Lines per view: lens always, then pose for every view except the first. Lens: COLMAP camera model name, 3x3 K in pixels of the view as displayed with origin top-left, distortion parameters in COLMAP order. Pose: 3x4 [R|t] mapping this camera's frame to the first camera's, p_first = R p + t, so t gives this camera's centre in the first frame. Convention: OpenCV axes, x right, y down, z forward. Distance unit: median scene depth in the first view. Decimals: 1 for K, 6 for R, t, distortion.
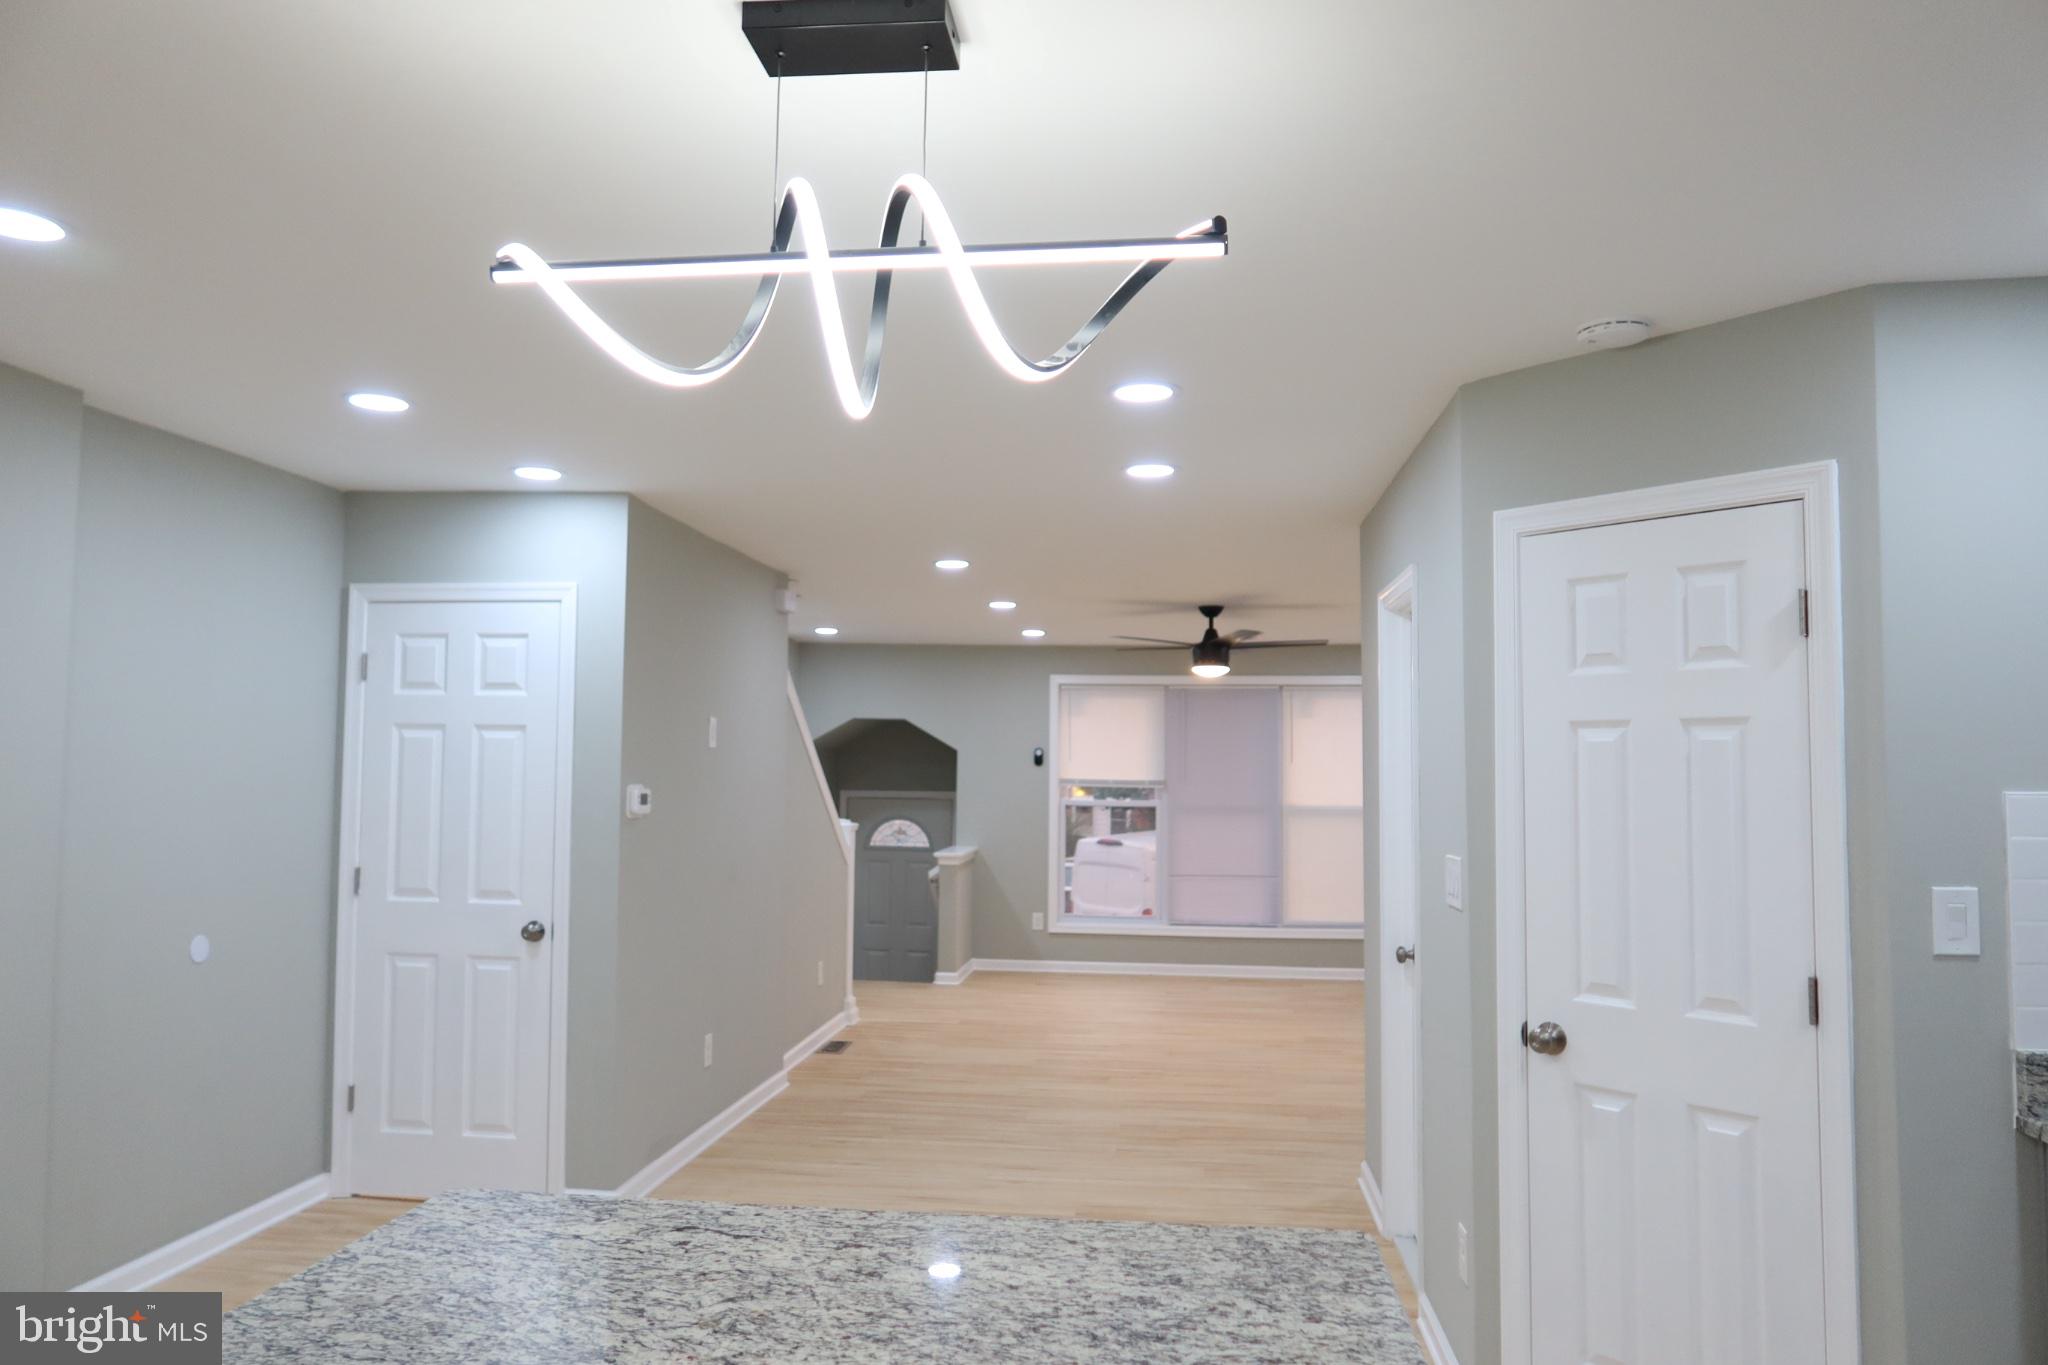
lens RADIAL K [[1409.2, 0, 1011.9], [0, 1409.2, 682.0], [0, 0, 1]] dist [-0.024583, 0.005740]
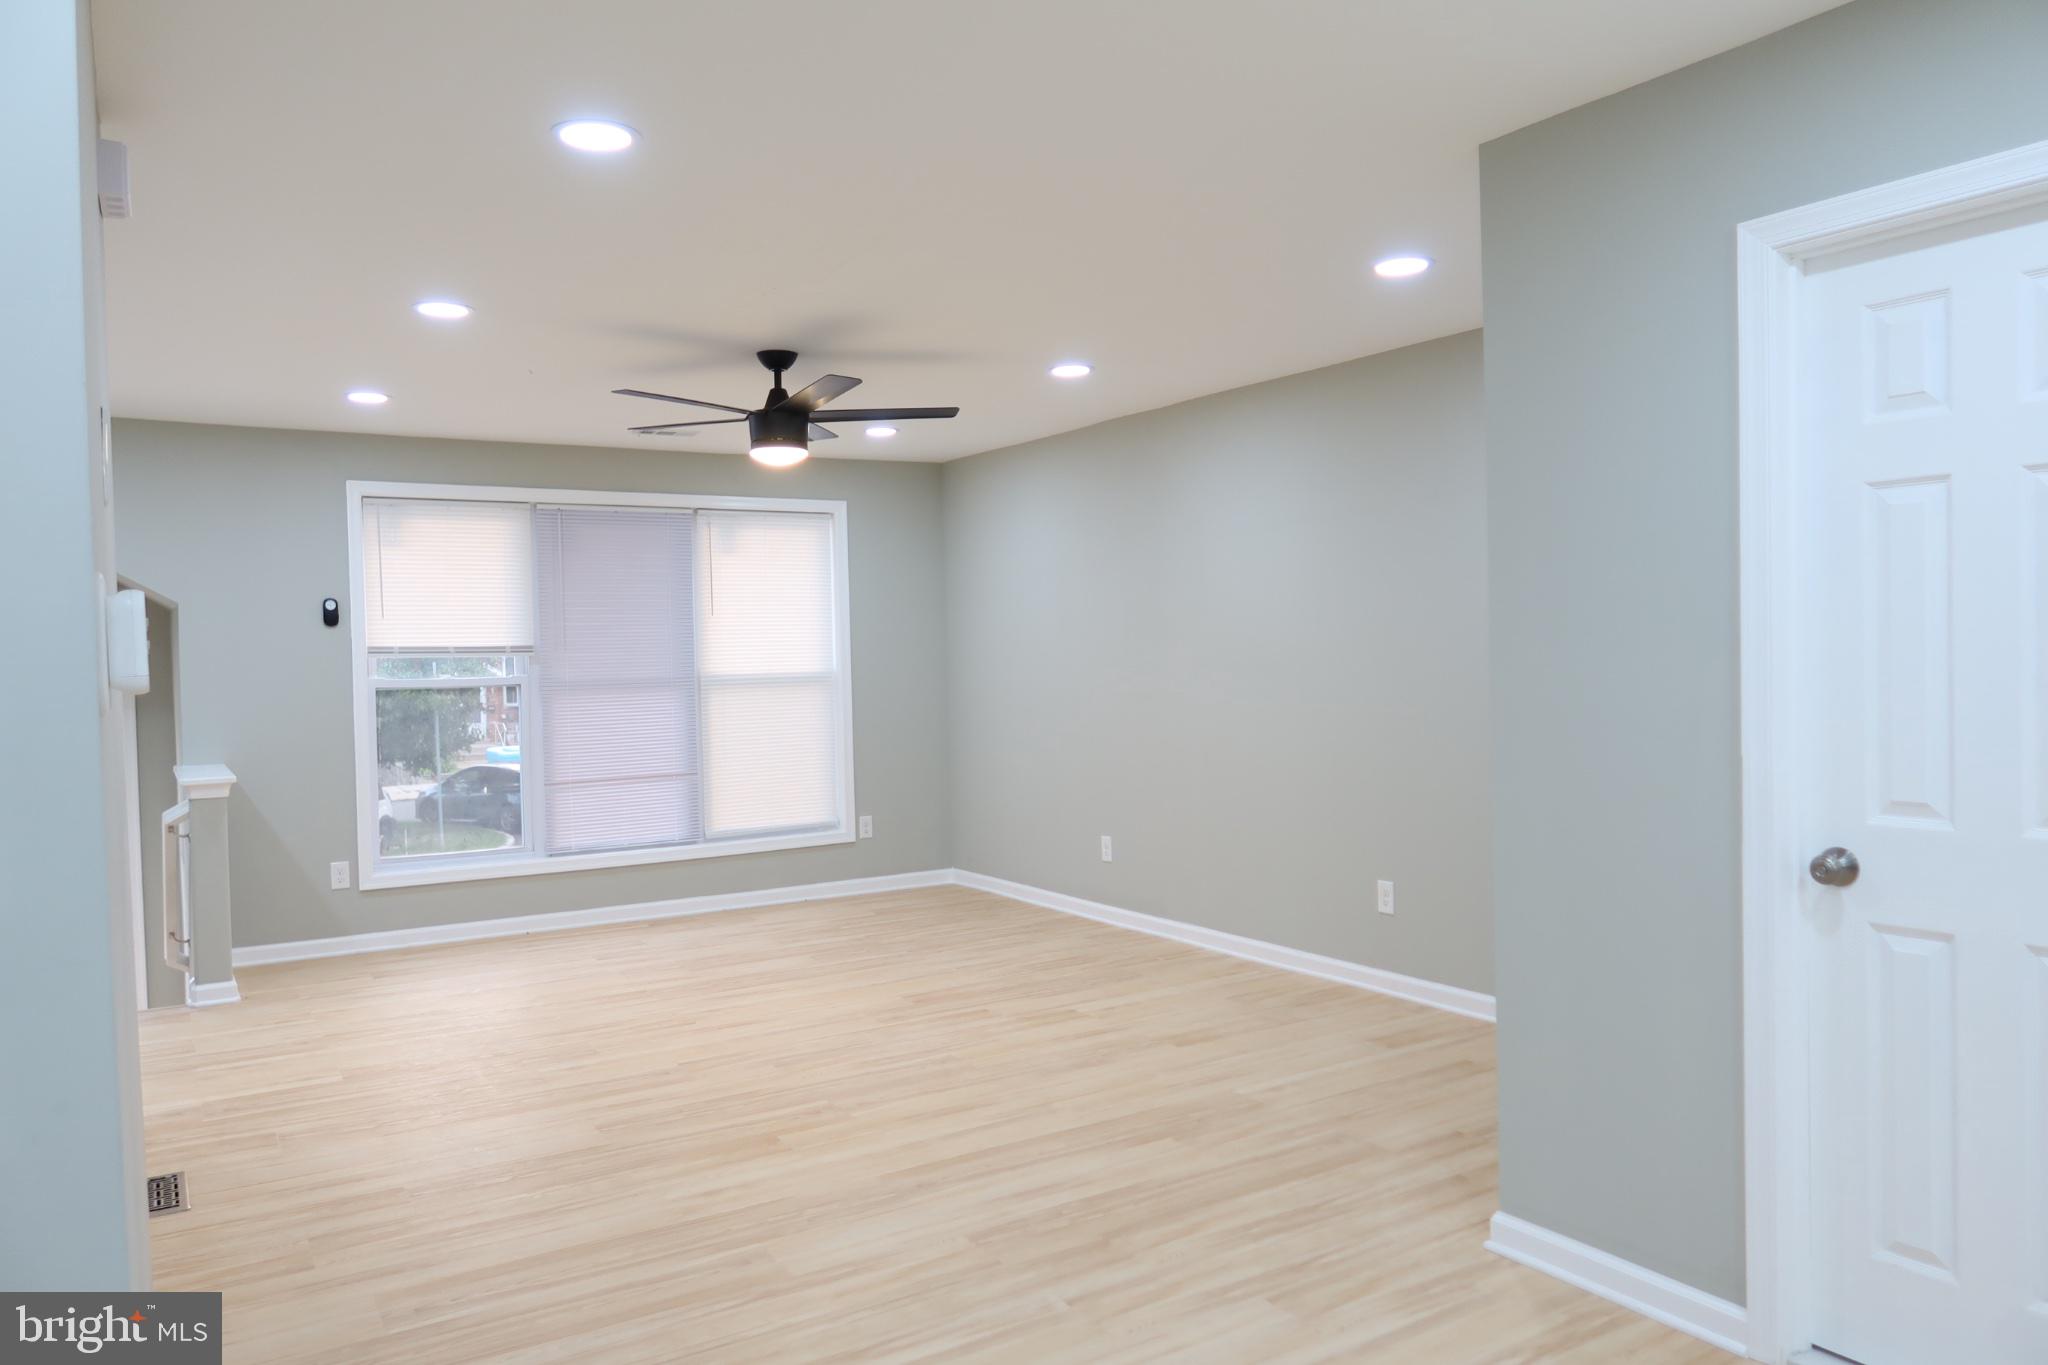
lens RADIAL K [[1409.2, 0, 1011.9], [0, 1409.2, 682.0], [0, 0, 1]] dist [-0.024583, 0.005740]
pose [[0.775985, -0.043206, 0.629270, -0.295626], [-0.007840, 0.996913, 0.078117, 0.071270], [-0.630702, -0.065551, 0.773251, 0.717133]]
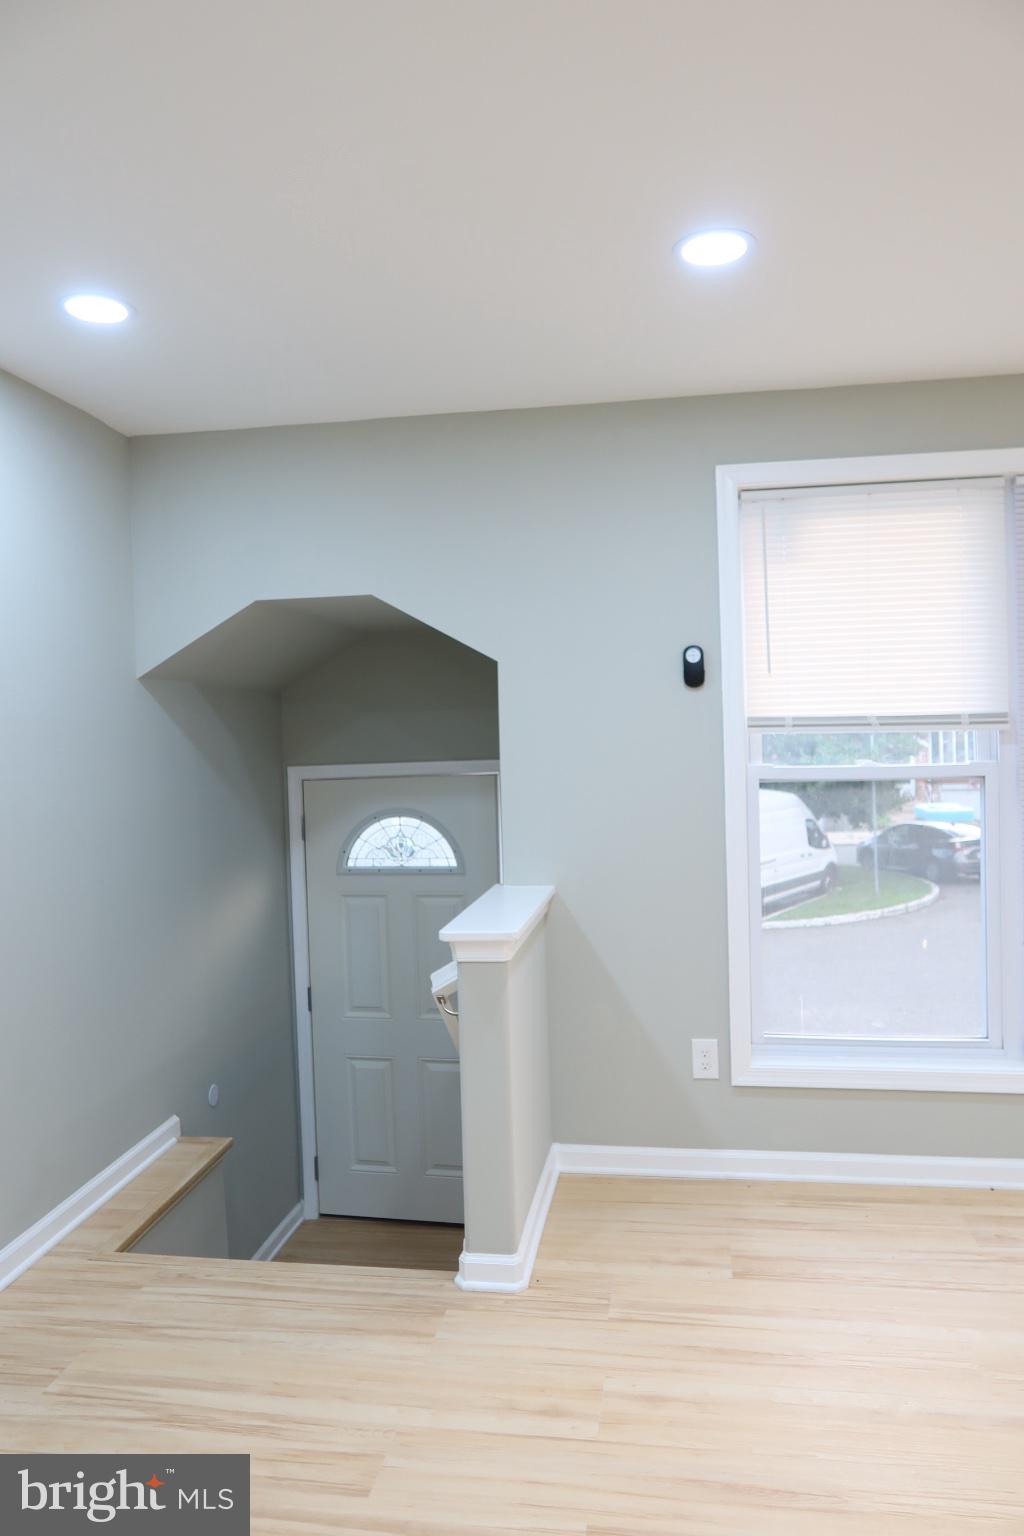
lens RADIAL K [[1056.9, 0, 514.8], [0, 1056.9, 765.4], [0, 0, 1]] dist [-0.024583, 0.005740]
pose [[0.998408, -0.040176, -0.039582, -0.048062], [0.043267, 0.995805, 0.080627, 0.117525], [0.036176, -0.082211, 0.995958, 1.479004]]
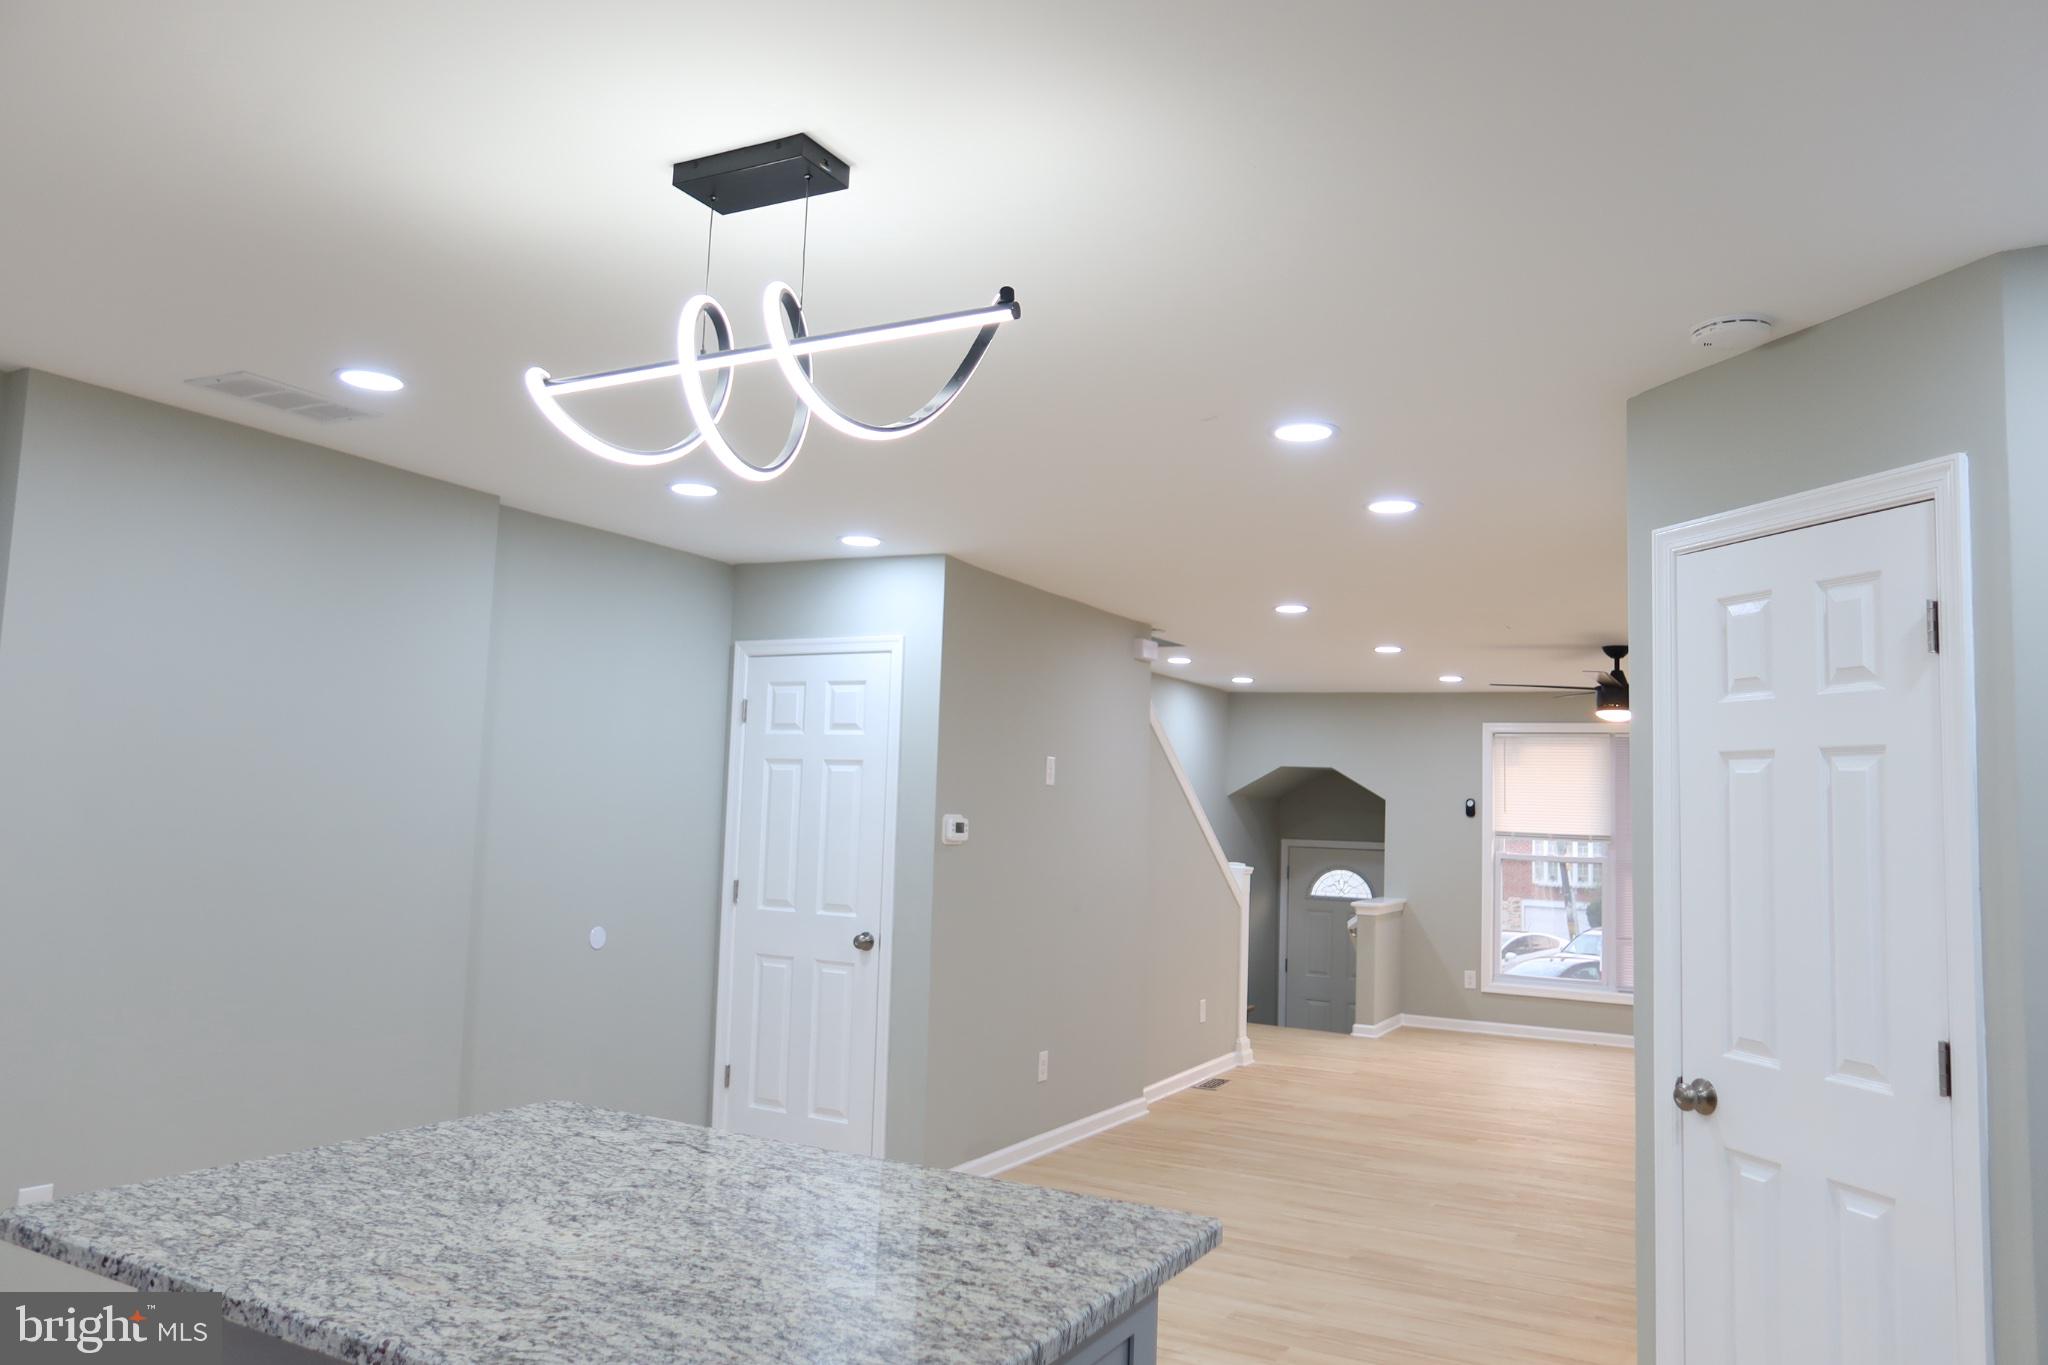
lens RADIAL K [[1409.2, 0, 1011.9], [0, 1409.2, 682.0], [0, 0, 1]] dist [-0.024583, 0.005740]
pose [[0.926218, -0.013850, -0.376735, 0.197275], [-0.001032, 0.999228, -0.039273, 0.011666], [0.376988, 0.036765, 0.925488, -0.019100]]
